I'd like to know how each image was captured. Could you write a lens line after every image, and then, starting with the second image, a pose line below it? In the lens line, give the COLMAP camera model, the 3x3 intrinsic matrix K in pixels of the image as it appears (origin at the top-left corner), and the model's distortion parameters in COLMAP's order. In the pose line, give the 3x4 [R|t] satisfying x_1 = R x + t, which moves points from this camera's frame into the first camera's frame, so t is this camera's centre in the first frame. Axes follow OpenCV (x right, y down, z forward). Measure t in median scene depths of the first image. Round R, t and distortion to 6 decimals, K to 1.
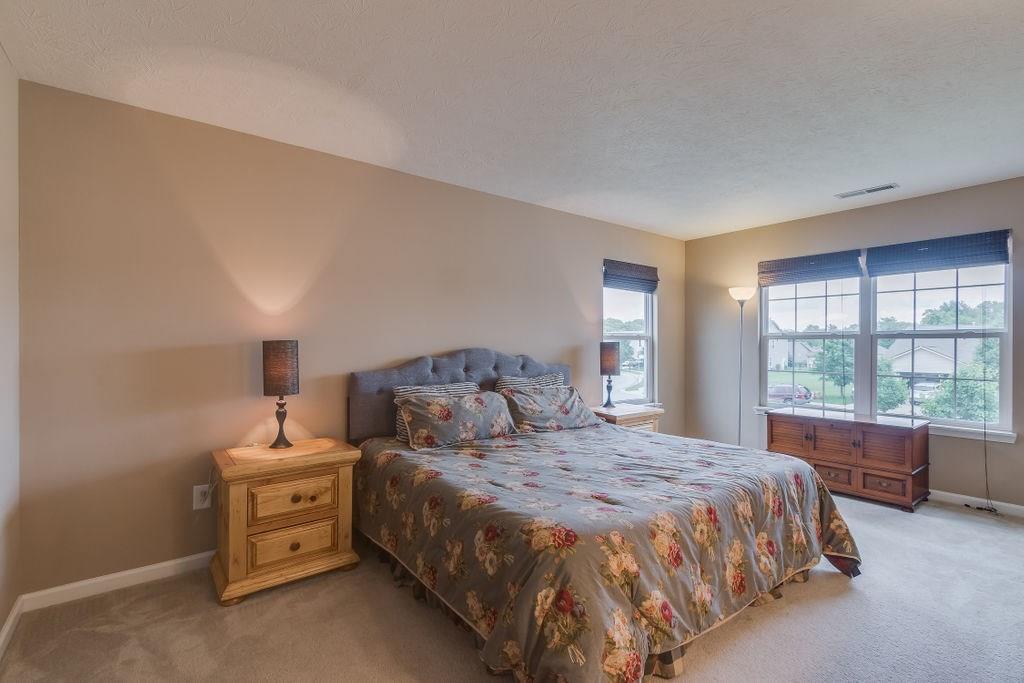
lens RADIAL K [[466.5, 0, 505.0], [0, 466.5, 341.7], [0, 0, 1]] dist [-0.000699, -0.000237]
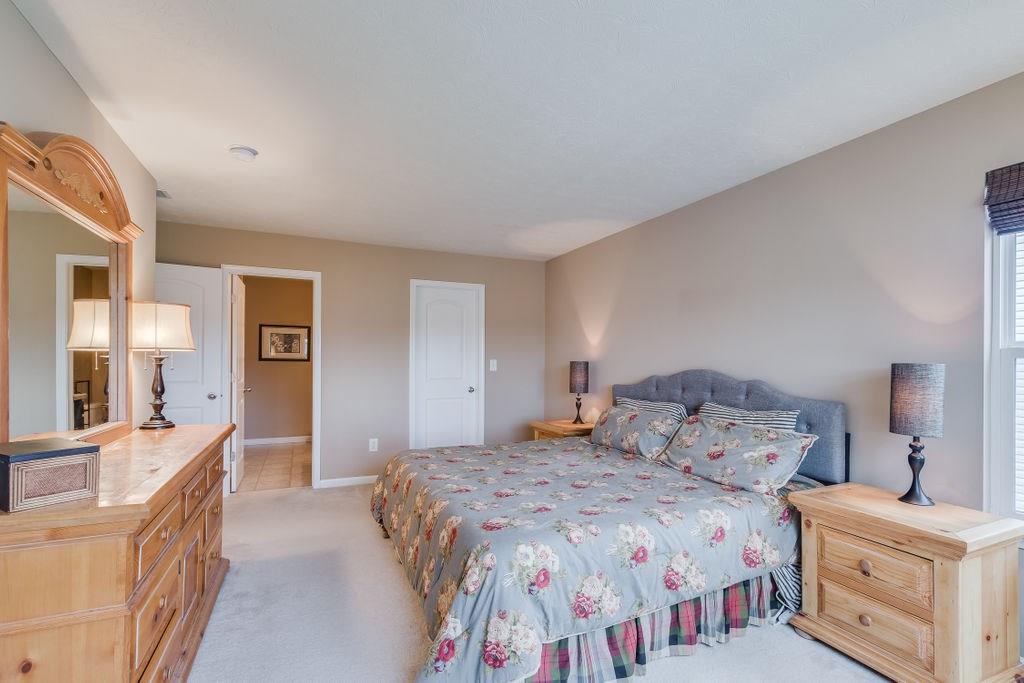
lens RADIAL K [[473.5, 0, 512.7], [0, 473.5, 351.7], [0, 0, 1]] dist [-0.000291, -0.000369]
pose [[-0.231234, -0.020679, -0.972678, 1.290688], [-0.003124, 0.999785, -0.020512, 0.000036], [0.972893, -0.001704, -0.231248, 1.189120]]
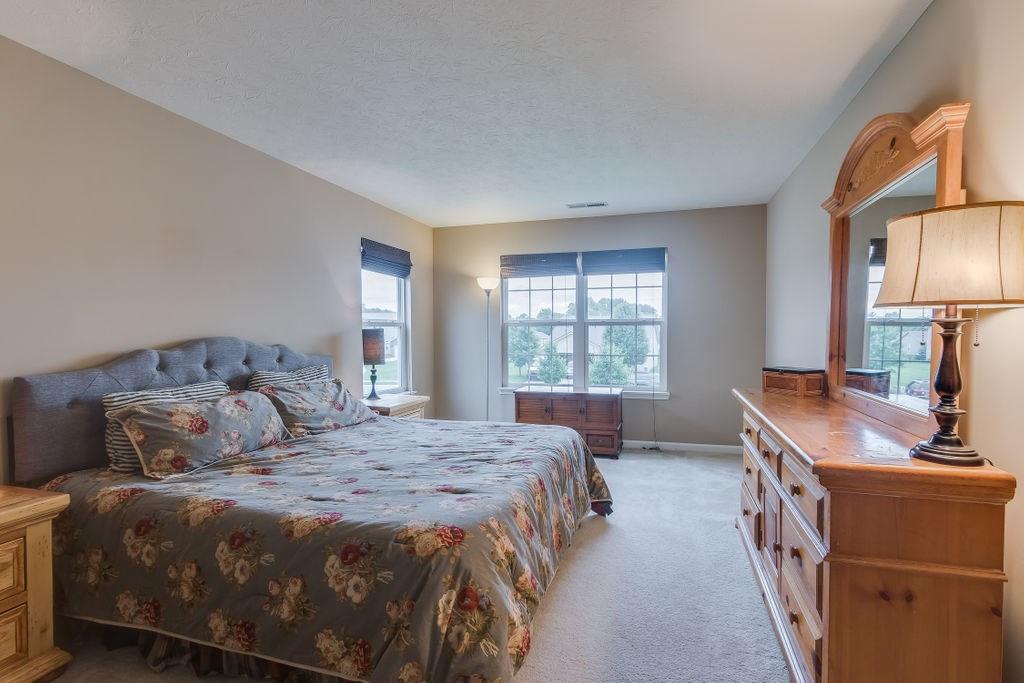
lens RADIAL K [[494.0, 0, 512.0], [0, 494.0, 341.5], [0, 0, 1]] dist [0.001341, 0.000287]
pose [[0.811587, -0.016898, 0.583987, -0.205155], [0.001895, 0.999653, 0.026292, 0.001048], [-0.584228, -0.020232, 0.811337, 0.073056]]
